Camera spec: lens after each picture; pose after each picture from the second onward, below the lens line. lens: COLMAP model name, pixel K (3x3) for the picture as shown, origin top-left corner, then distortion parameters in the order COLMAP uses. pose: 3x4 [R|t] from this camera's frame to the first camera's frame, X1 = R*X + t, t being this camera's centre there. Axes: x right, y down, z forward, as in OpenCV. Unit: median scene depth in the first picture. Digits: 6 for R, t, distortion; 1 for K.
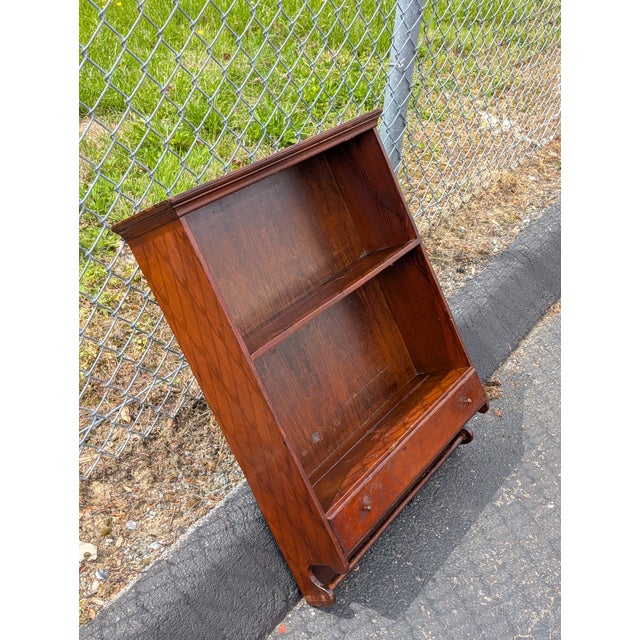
lens RADIAL K [[799.0, 0, 316.2], [0, 799.0, 329.2], [0, 0, 1]] dist [0.034892, -0.025874]
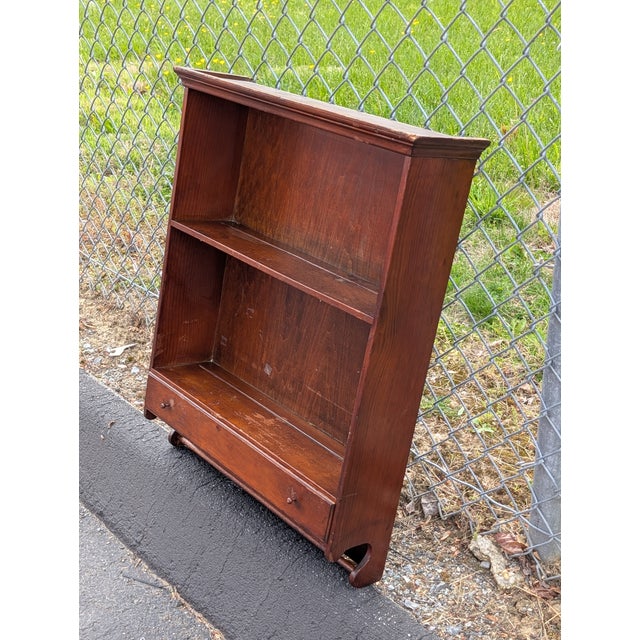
lens RADIAL K [[908.4, 0, 320.0], [0, 908.4, 320.0], [0, 0, 1]] dist [0.050169, -0.052796]
pose [[-0.212383, 0.627428, -0.749151, 0.764477], [-0.315463, 0.681570, 0.660261, -0.648301], [0.924866, 0.376558, 0.053176, 0.942788]]
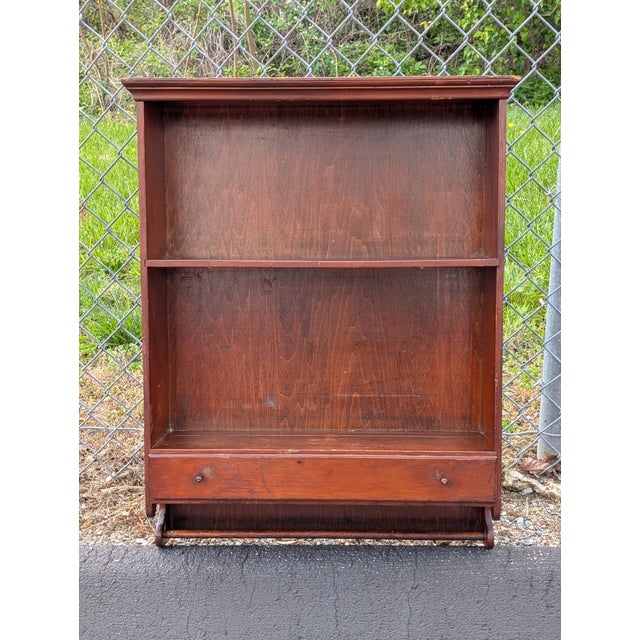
lens RADIAL K [[908.4, 0, 320.0], [0, 908.4, 320.0], [0, 0, 1]] dist [0.050169, -0.052796]
pose [[0.553678, 0.461181, -0.693363, 0.668371], [-0.413372, 0.875022, 0.251915, -0.215361], [0.722886, 0.147137, 0.675120, 0.328424]]
